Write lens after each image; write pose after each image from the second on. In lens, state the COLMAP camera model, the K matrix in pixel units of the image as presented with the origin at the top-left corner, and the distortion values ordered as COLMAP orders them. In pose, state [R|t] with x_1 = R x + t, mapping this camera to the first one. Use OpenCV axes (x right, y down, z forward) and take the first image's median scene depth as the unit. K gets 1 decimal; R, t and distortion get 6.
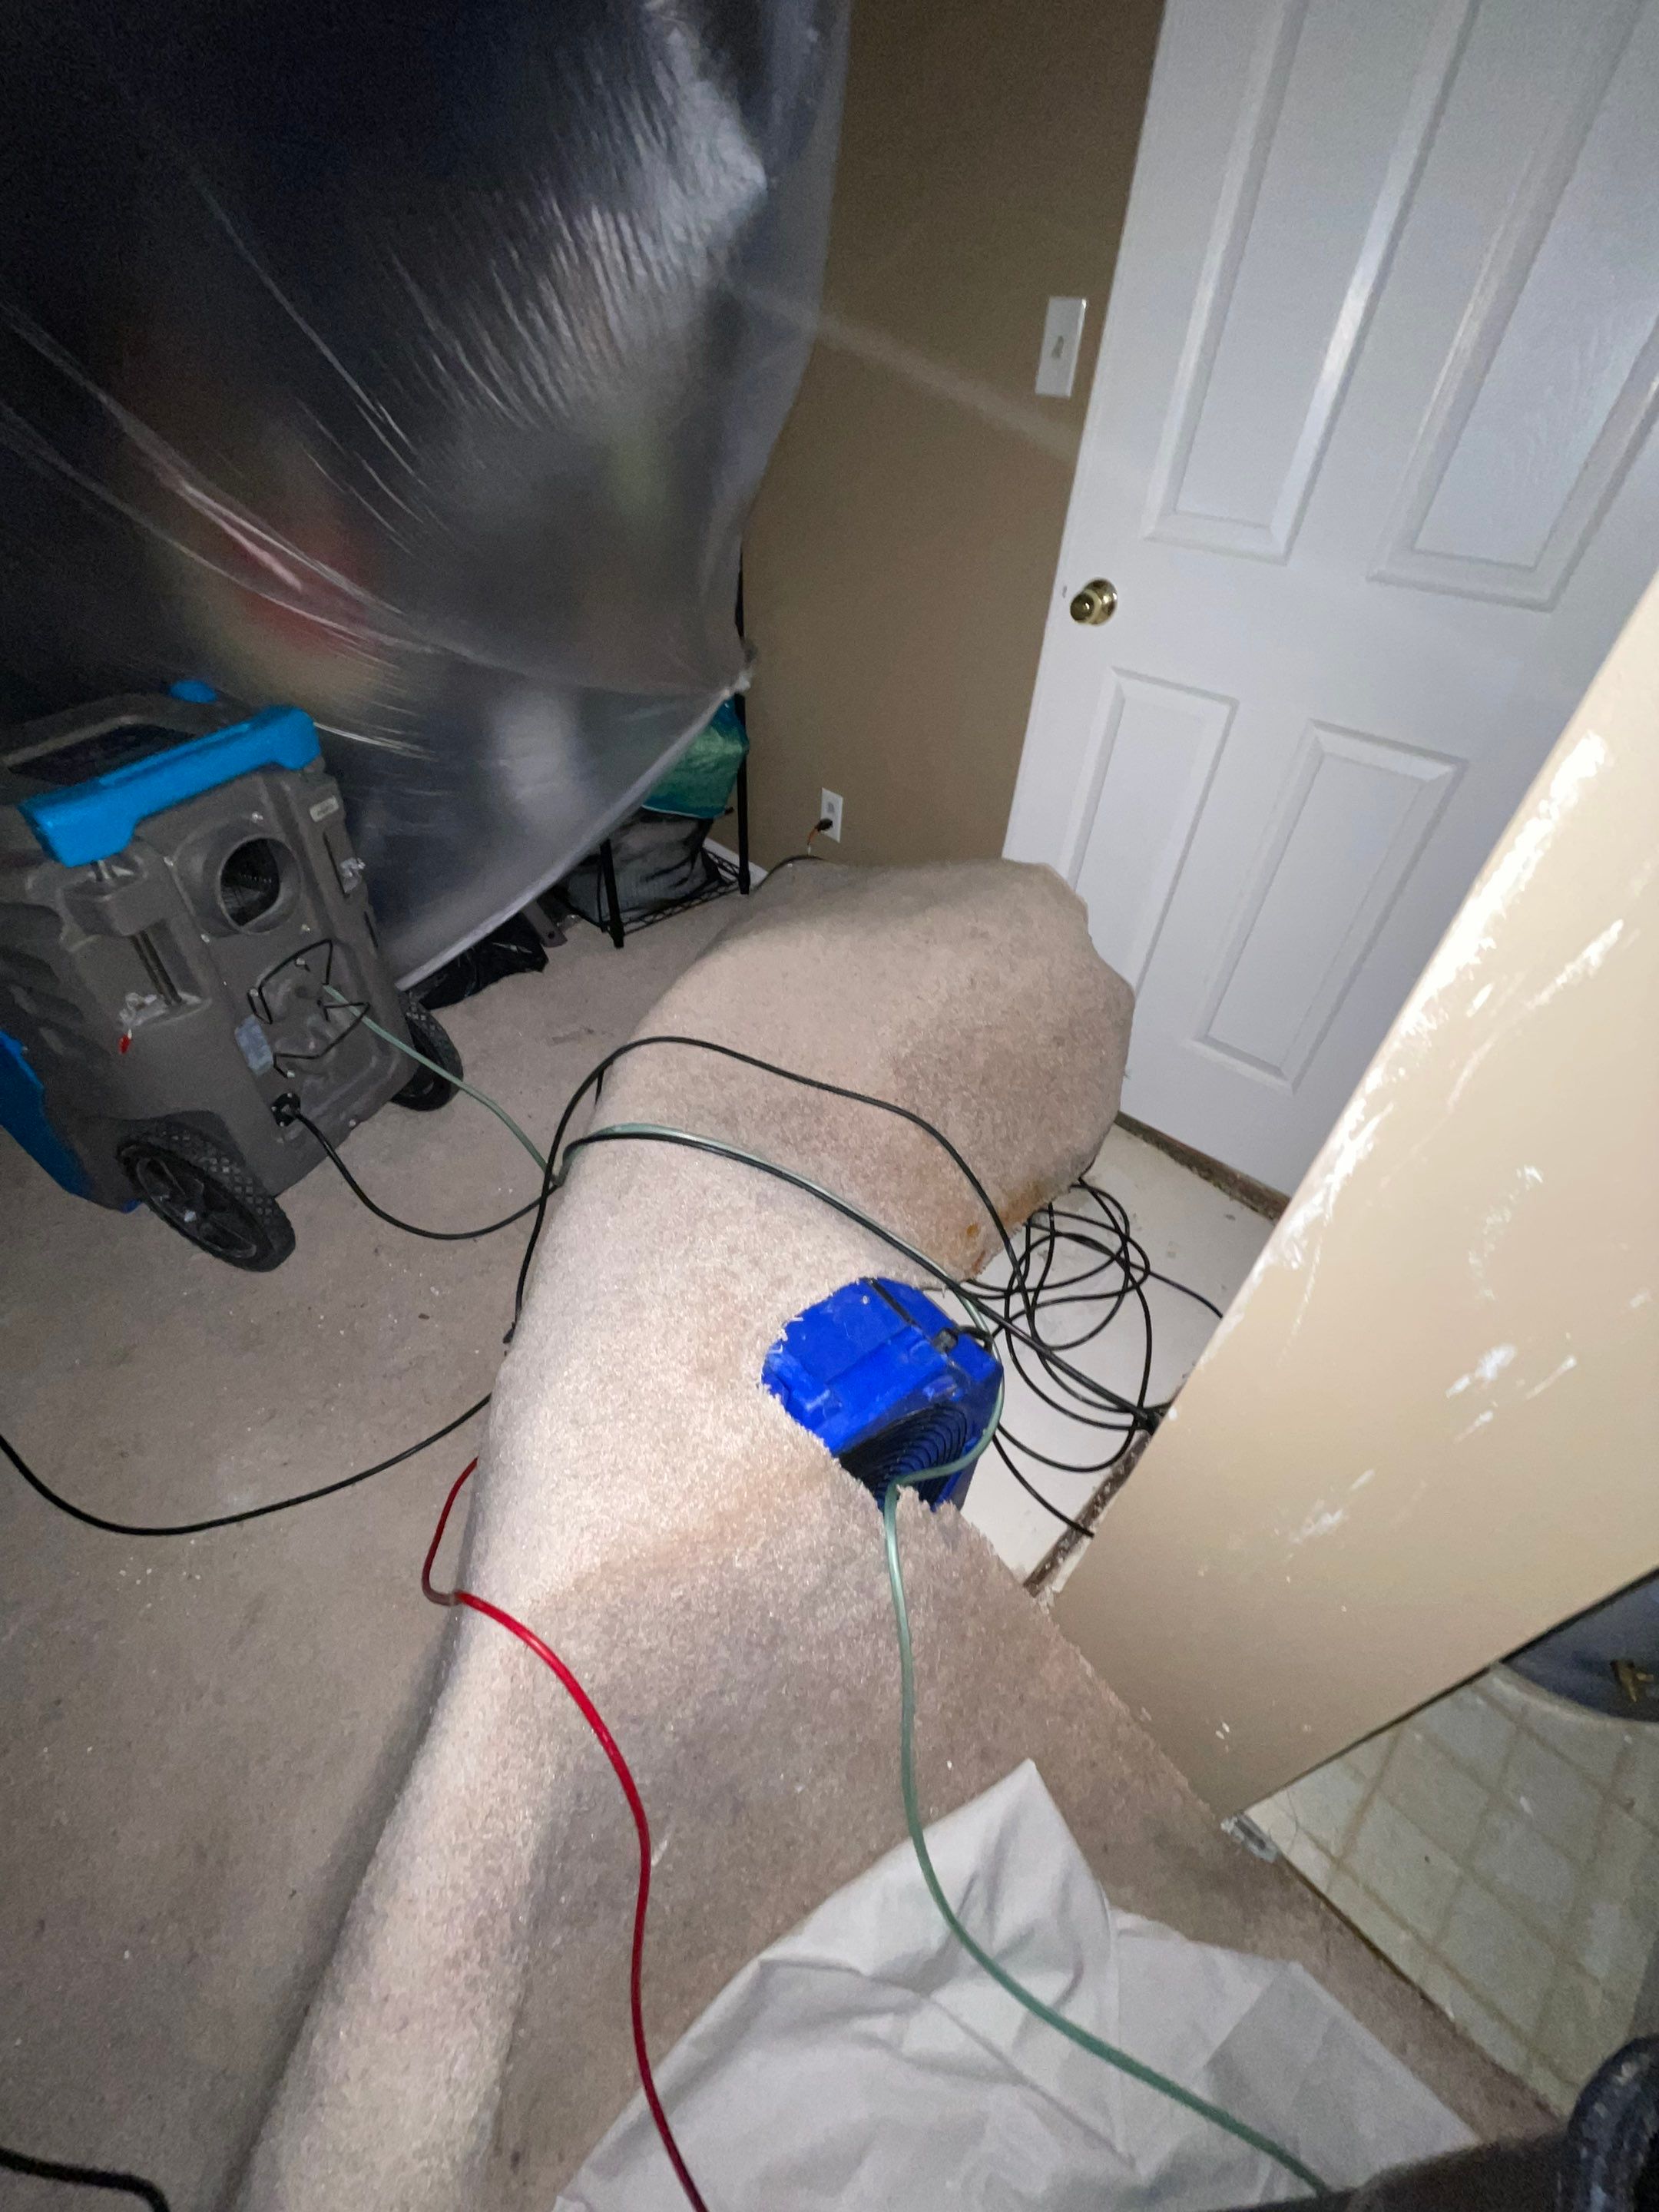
lens RADIAL K [[889.6, 0, 826.9], [0, 889.6, 1081.3], [0, 0, 1]] dist [0.001226, -0.002768]
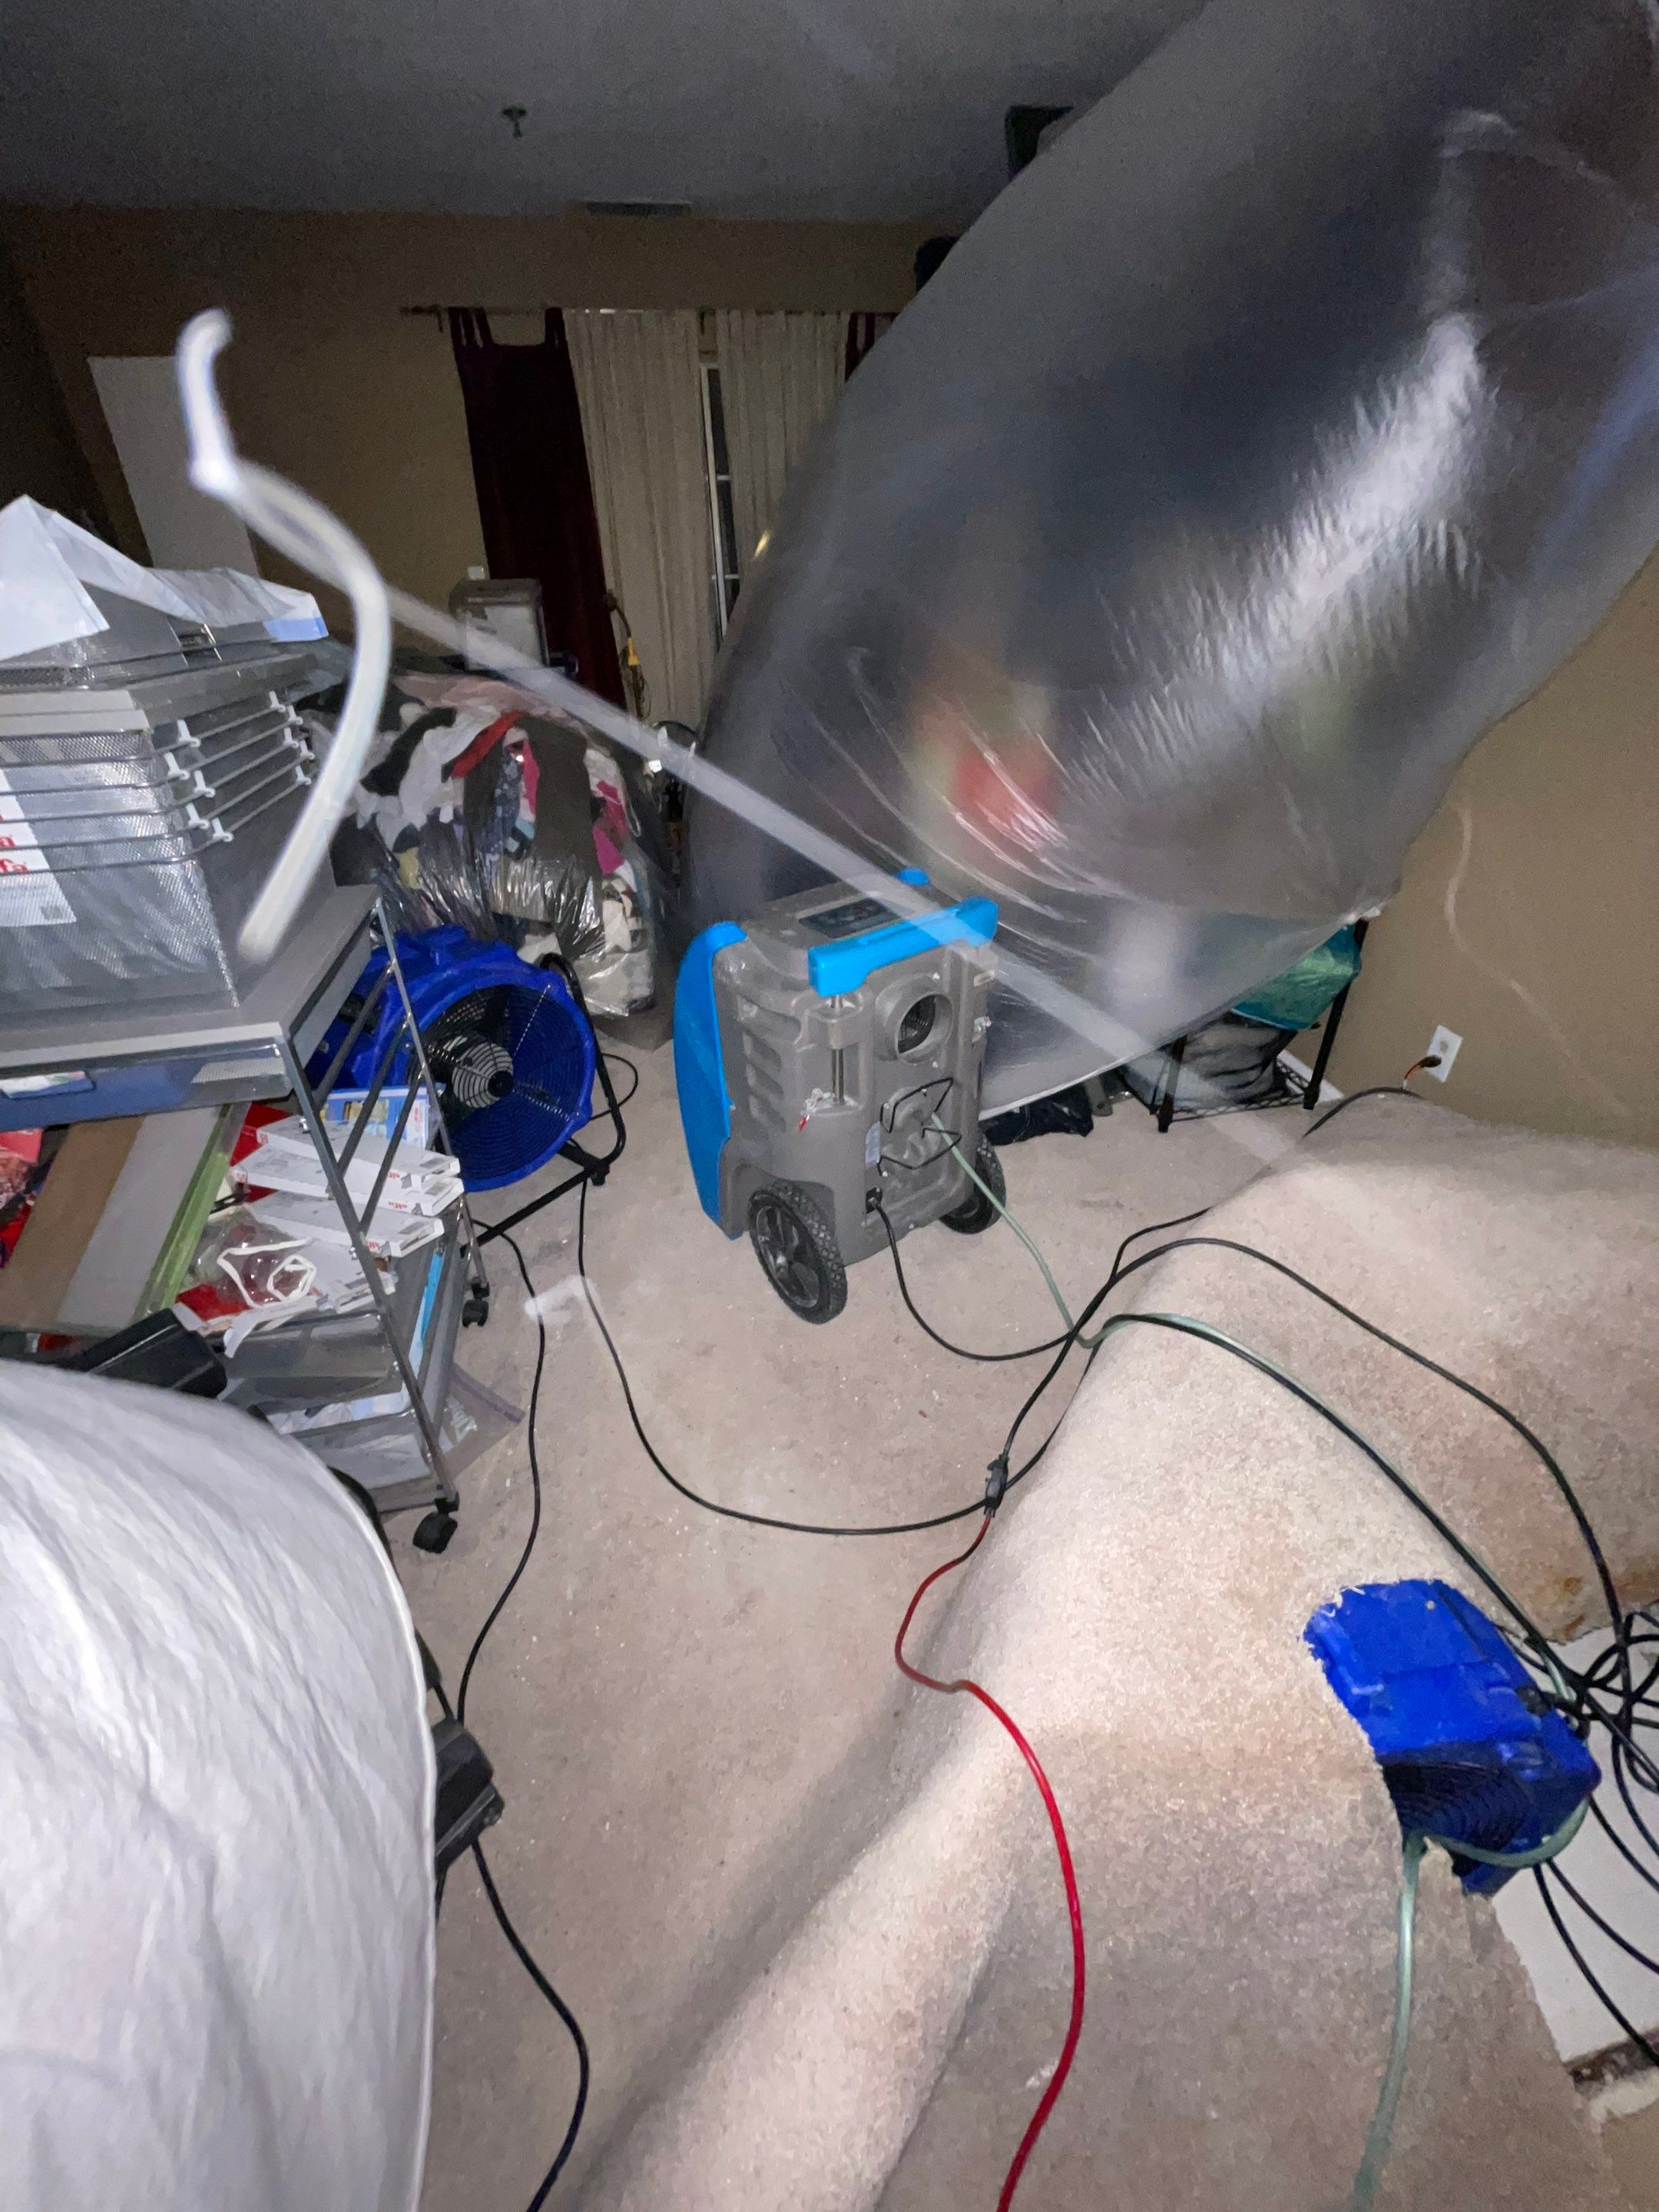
lens RADIAL K [[889.6, 0, 826.9], [0, 889.6, 1081.3], [0, 0, 1]] dist [0.001226, -0.002768]
pose [[0.838062, 0.218791, -0.499783, -0.097282], [-0.301295, 0.949308, -0.089646, 0.005043], [0.454834, 0.225711, 0.861499, -0.124821]]
